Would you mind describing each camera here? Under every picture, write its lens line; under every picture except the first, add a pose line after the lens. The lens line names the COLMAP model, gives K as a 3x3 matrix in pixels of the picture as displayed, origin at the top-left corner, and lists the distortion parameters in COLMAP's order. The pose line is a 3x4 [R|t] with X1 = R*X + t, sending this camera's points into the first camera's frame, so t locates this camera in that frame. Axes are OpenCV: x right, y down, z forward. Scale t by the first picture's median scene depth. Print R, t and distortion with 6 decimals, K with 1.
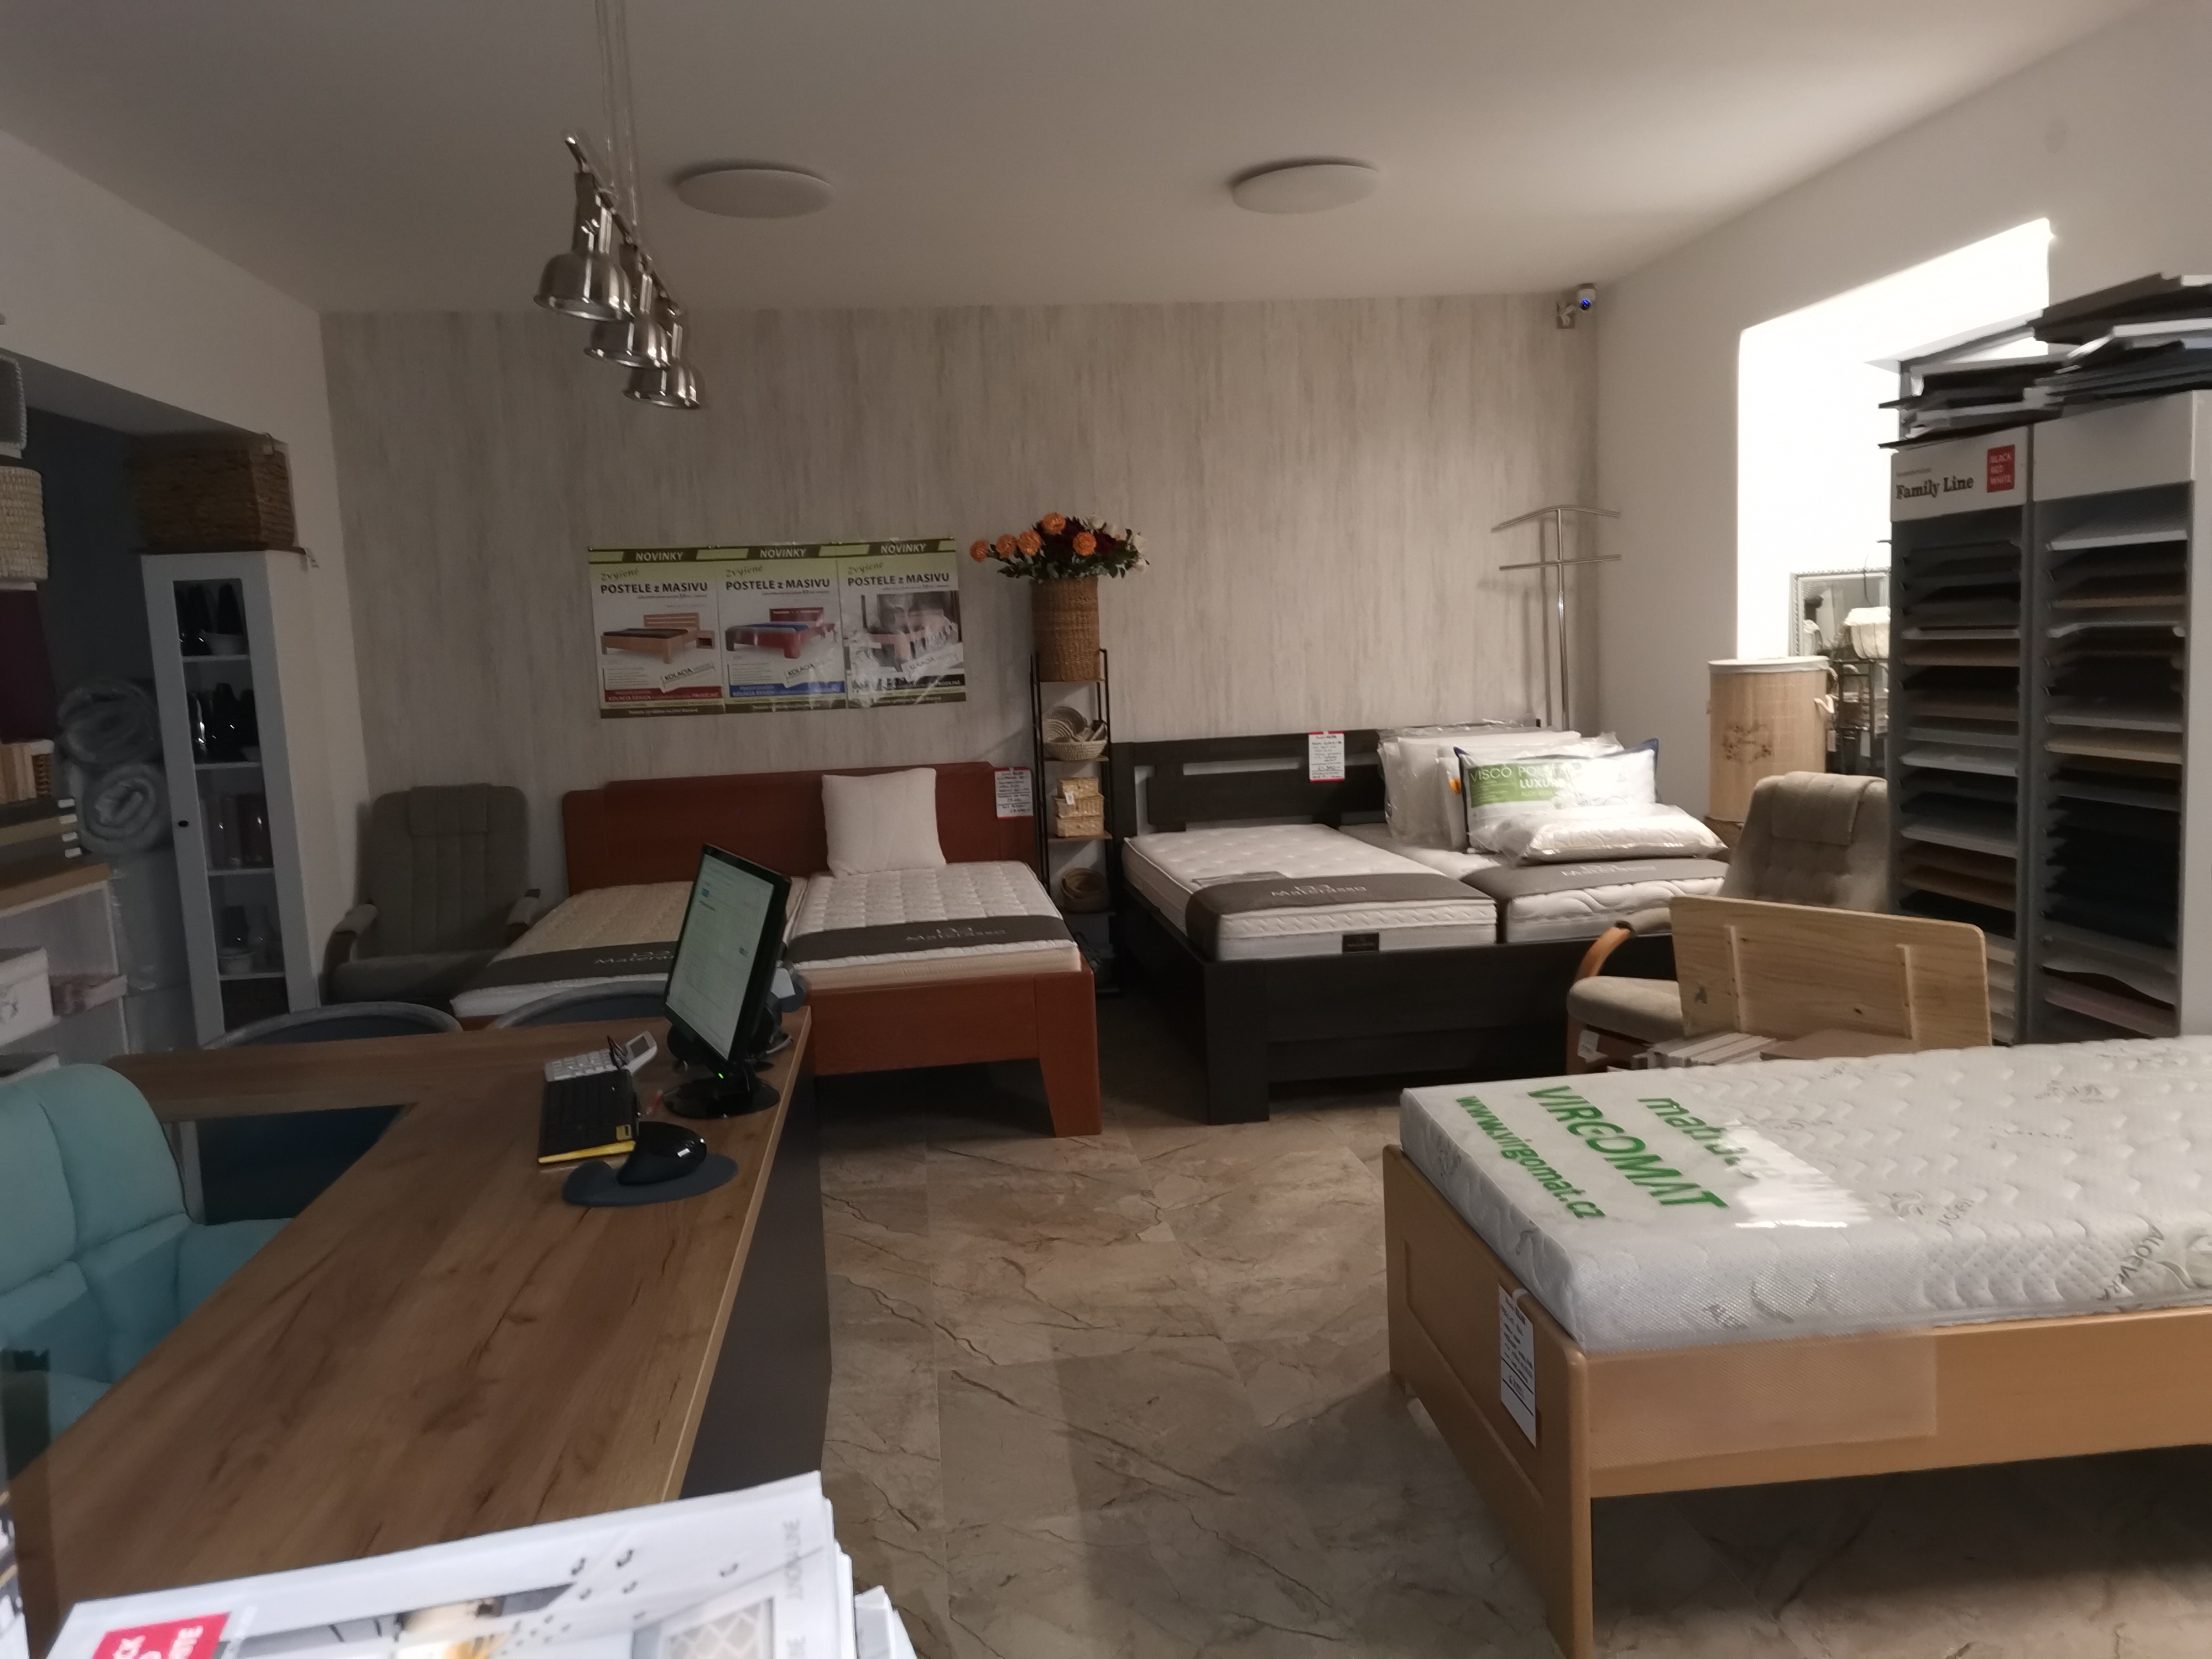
lens RADIAL K [[1659.8, 0, 1121.2], [0, 1659.8, 835.7], [0, 0, 1]] dist [0.087855, -0.062297]
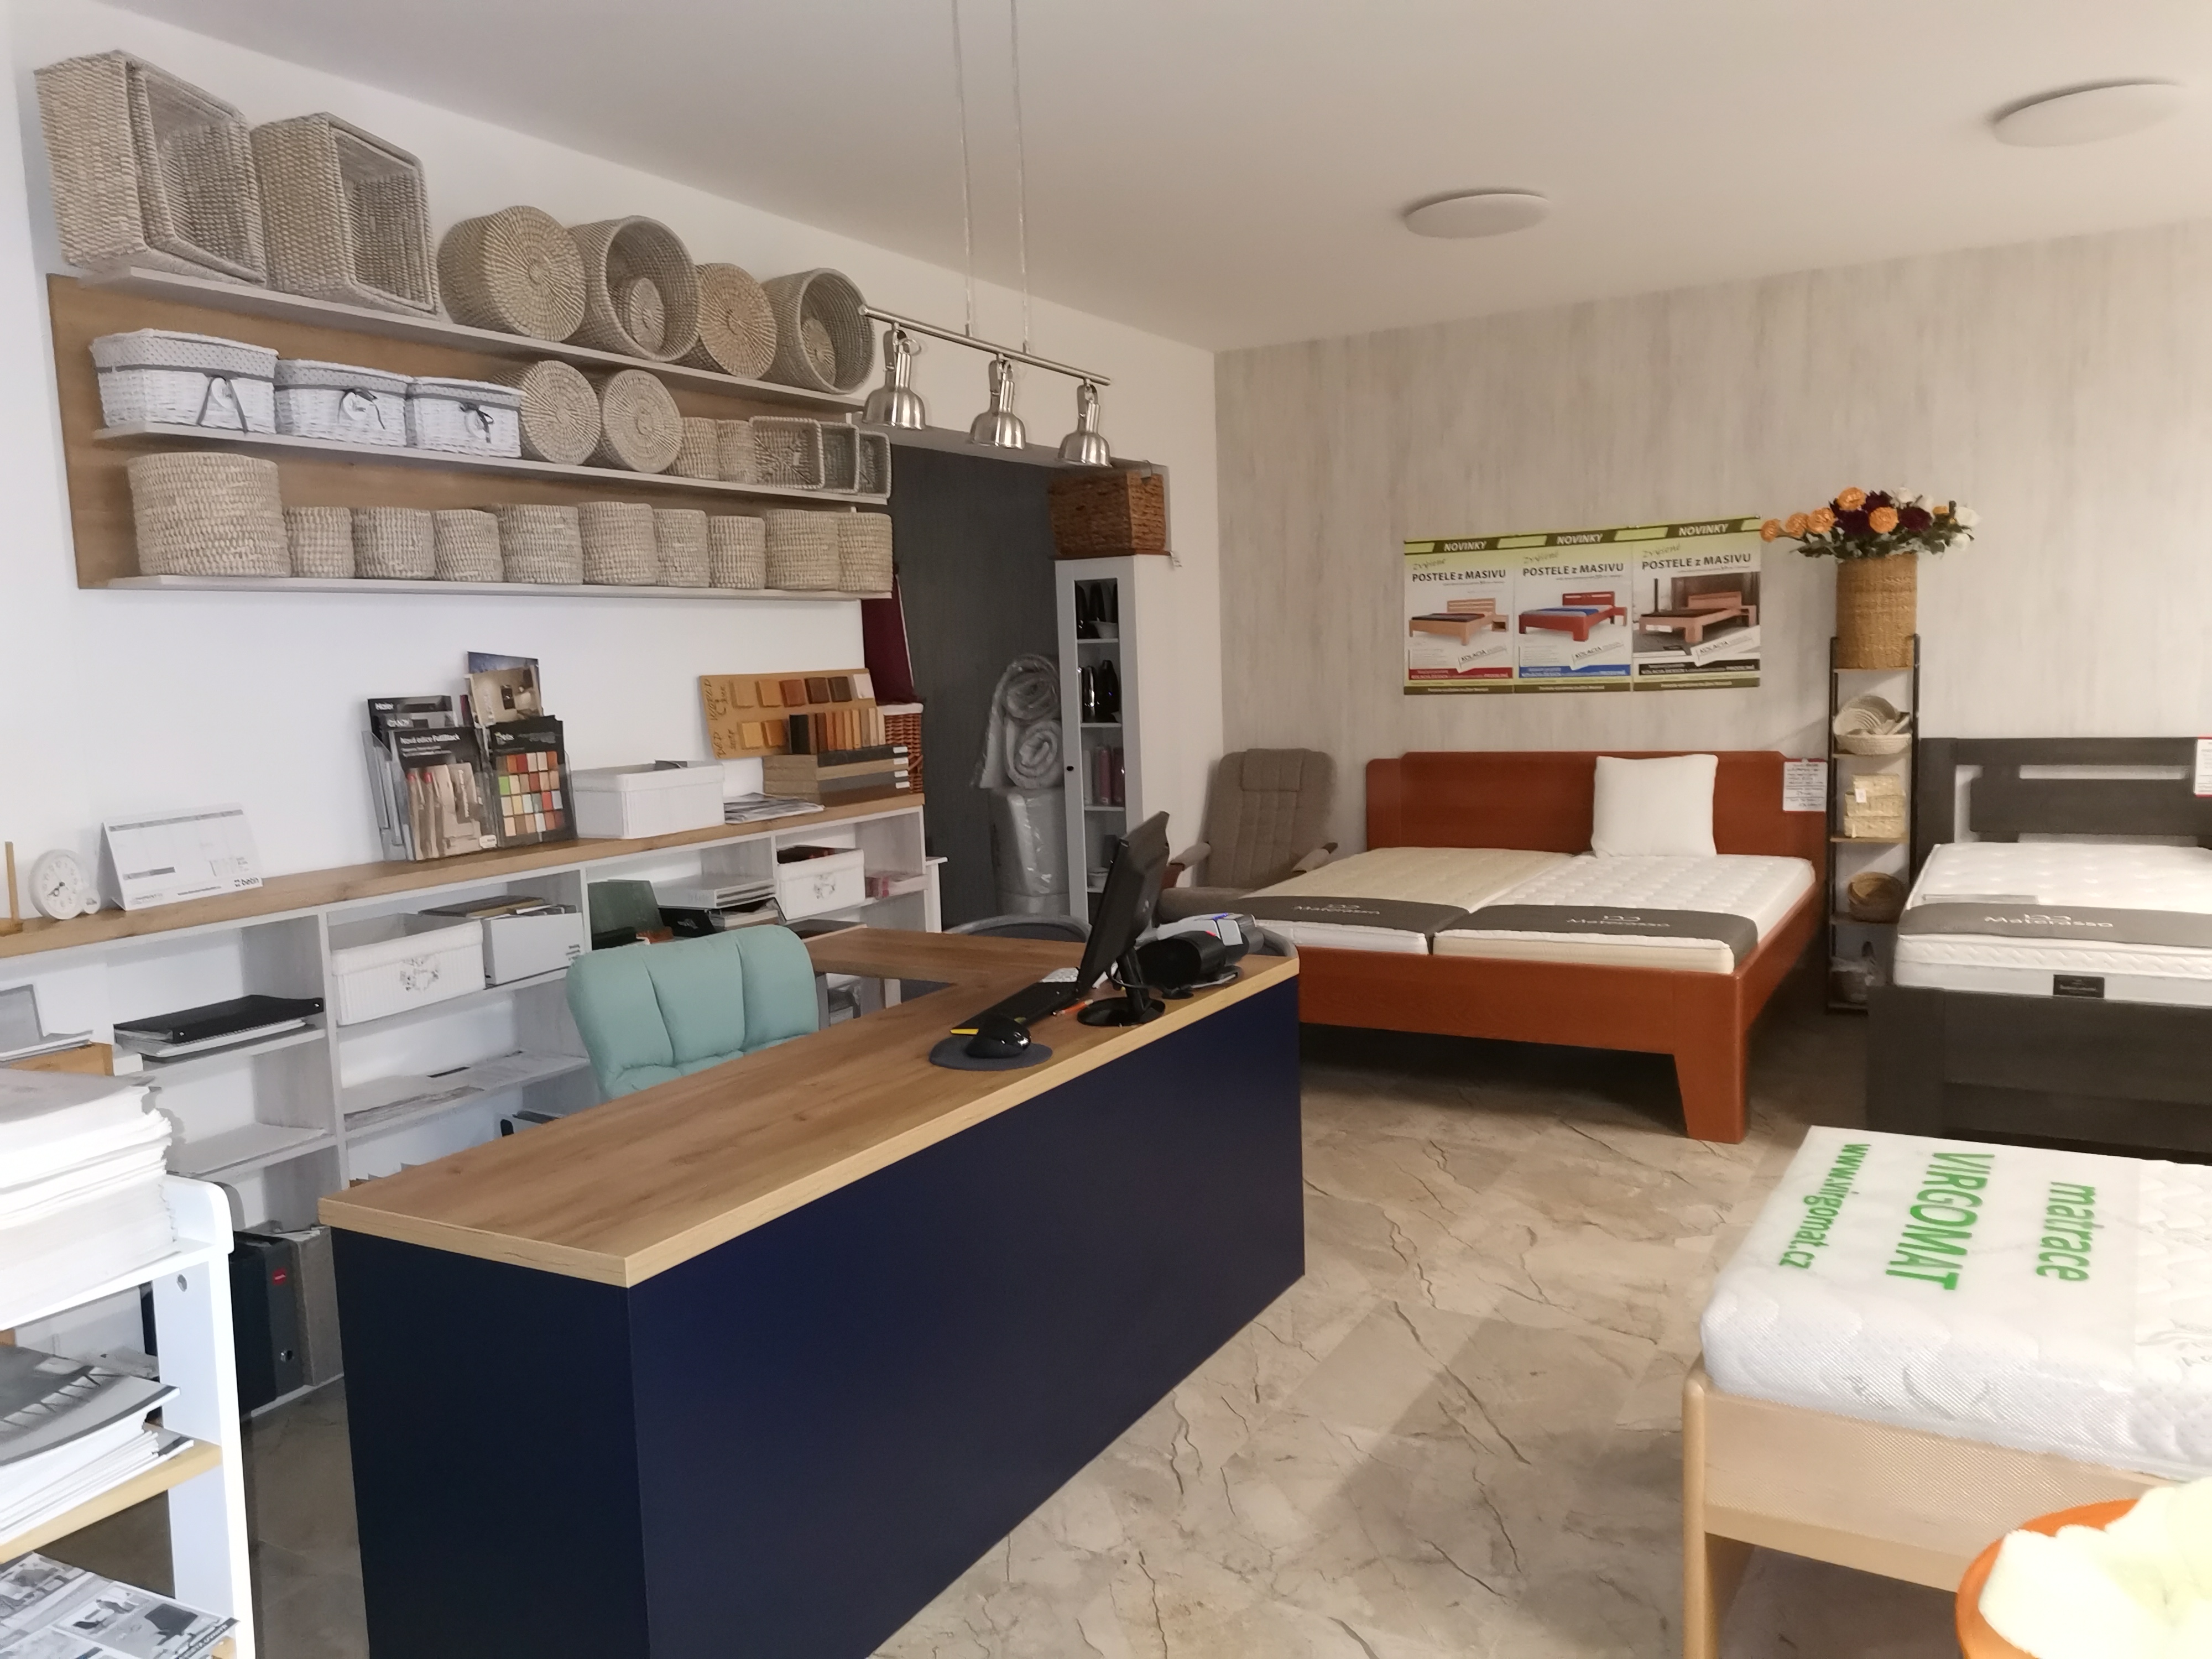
lens RADIAL K [[1659.8, 0, 1095.5], [0, 1659.8, 835.1], [0, 0, 1]] dist [0.087855, -0.062297]
pose [[0.801017, 0.084342, -0.592670, 0.218003], [-0.071798, 0.996414, 0.044760, -0.014324], [0.594320, 0.006699, 0.804201, -0.008001]]
